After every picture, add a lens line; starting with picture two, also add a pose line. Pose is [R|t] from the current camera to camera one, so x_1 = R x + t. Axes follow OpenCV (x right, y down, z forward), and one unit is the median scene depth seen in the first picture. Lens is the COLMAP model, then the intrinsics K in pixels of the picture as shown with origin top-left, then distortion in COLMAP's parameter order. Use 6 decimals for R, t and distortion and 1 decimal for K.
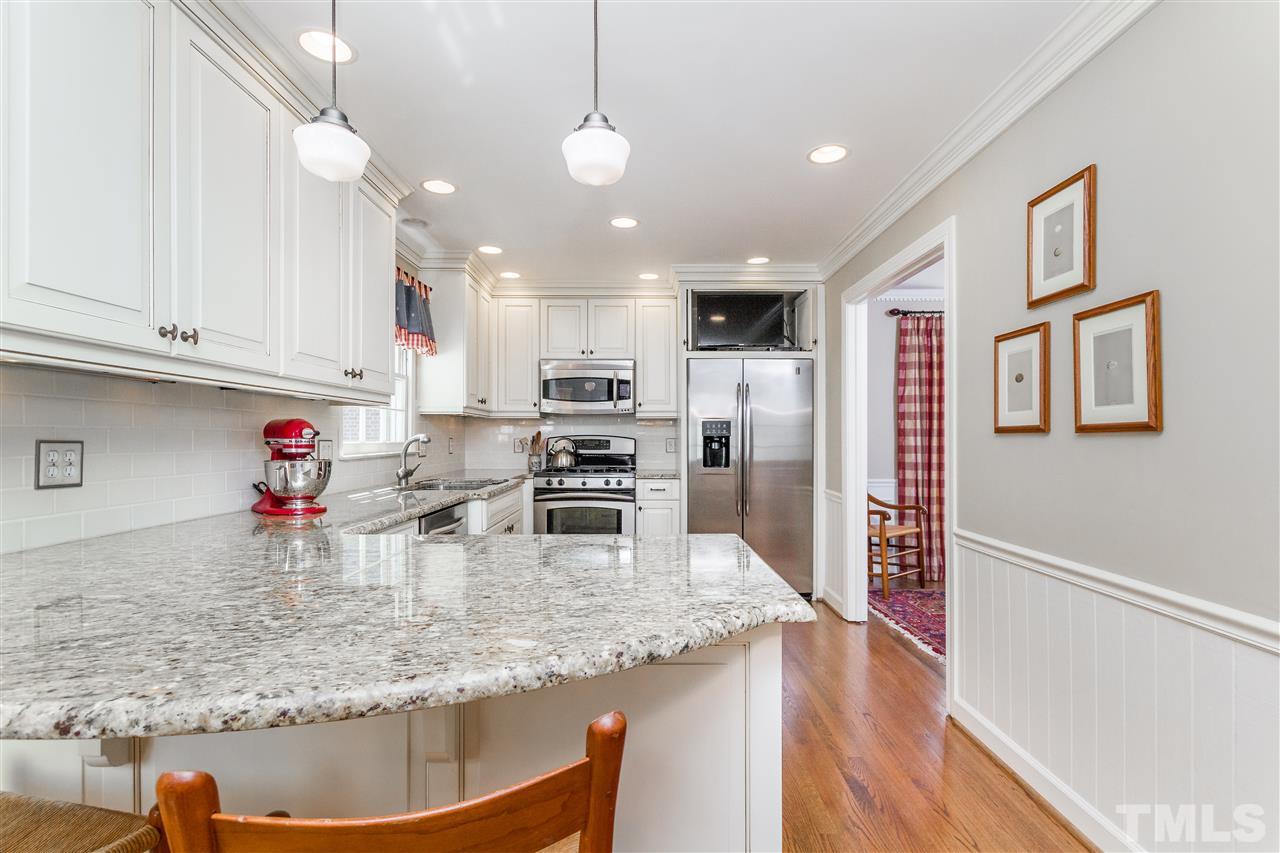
lens RADIAL K [[595.5, 0, 644.6], [0, 595.5, 436.4], [0, 0, 1]] dist [-0.001076, -0.000094]
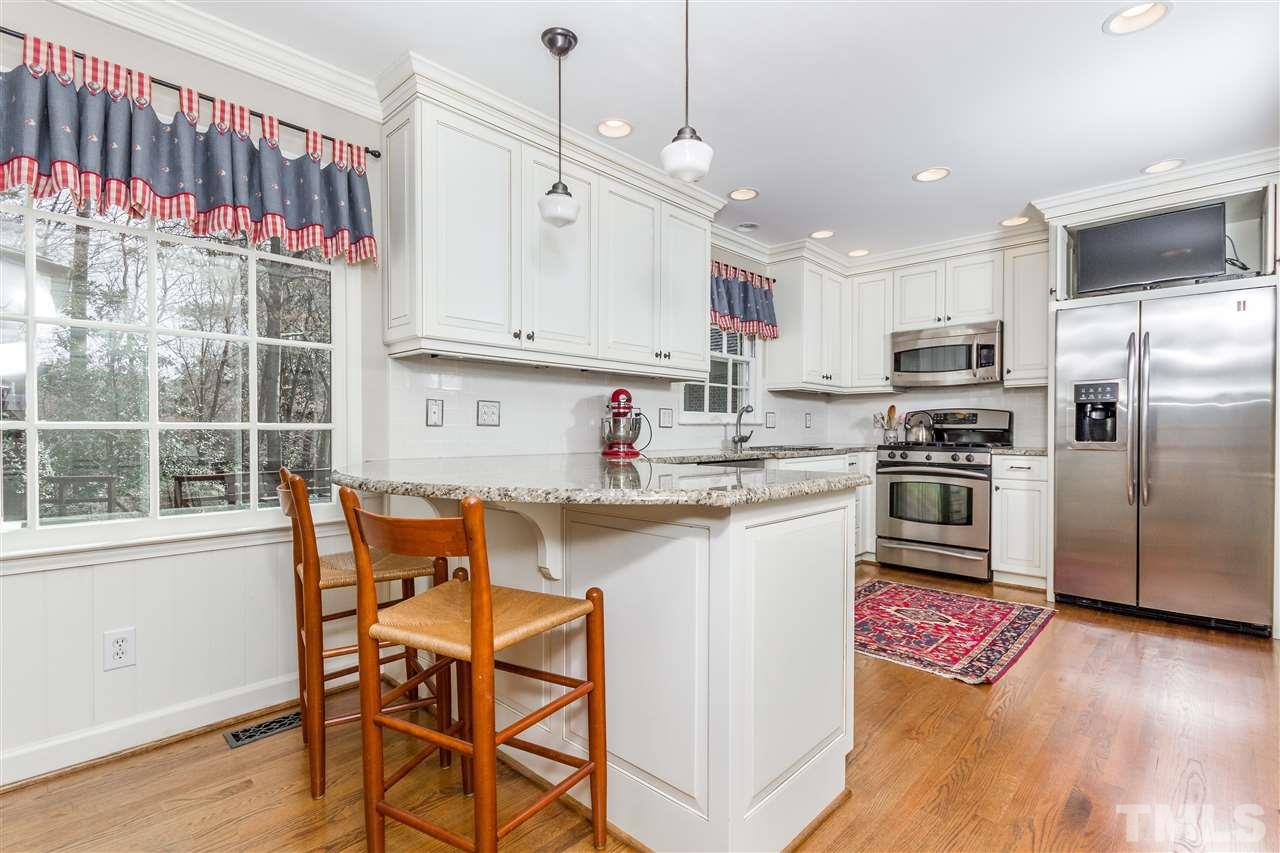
lens RADIAL K [[593.5, 0, 643.2], [0, 593.5, 430.1], [0, 0, 1]] dist [0.013622, 0.000276]
pose [[0.721780, 0.002761, -0.692117, 0.226515], [-0.001049, 0.999995, 0.002896, 0.033188], [0.692122, -0.001364, 0.721780, 0.000554]]
